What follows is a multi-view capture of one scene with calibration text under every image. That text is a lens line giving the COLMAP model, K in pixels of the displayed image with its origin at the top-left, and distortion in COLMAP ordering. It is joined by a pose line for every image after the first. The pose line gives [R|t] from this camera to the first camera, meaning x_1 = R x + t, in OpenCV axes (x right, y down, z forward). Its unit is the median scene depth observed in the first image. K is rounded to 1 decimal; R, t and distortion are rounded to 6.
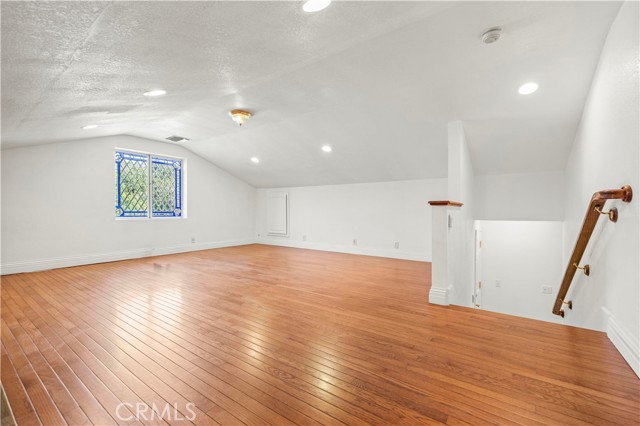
lens RADIAL K [[269.2, 0, 317.4], [0, 269.2, 213.3], [0, 0, 1]] dist [-0.000774, 0.000206]
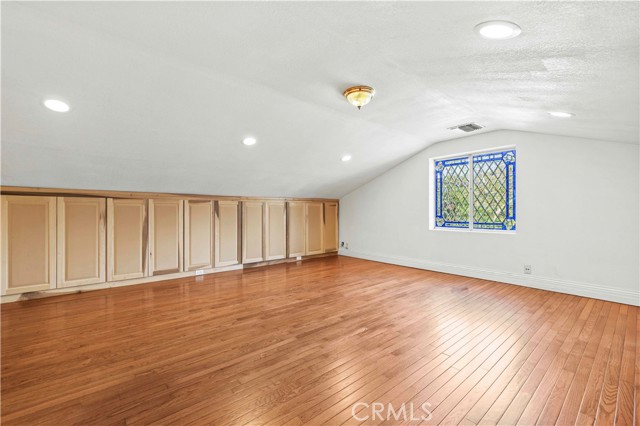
lens RADIAL K [[269.2, 0, 317.4], [0, 269.2, 209.9], [0, 0, 1]] dist [-0.000774, 0.000206]
pose [[-0.254764, -0.007362, -0.966975, 0.342353], [-0.009430, 0.999942, -0.005128, -0.040029], [0.966957, 0.007812, -0.254818, 0.843724]]
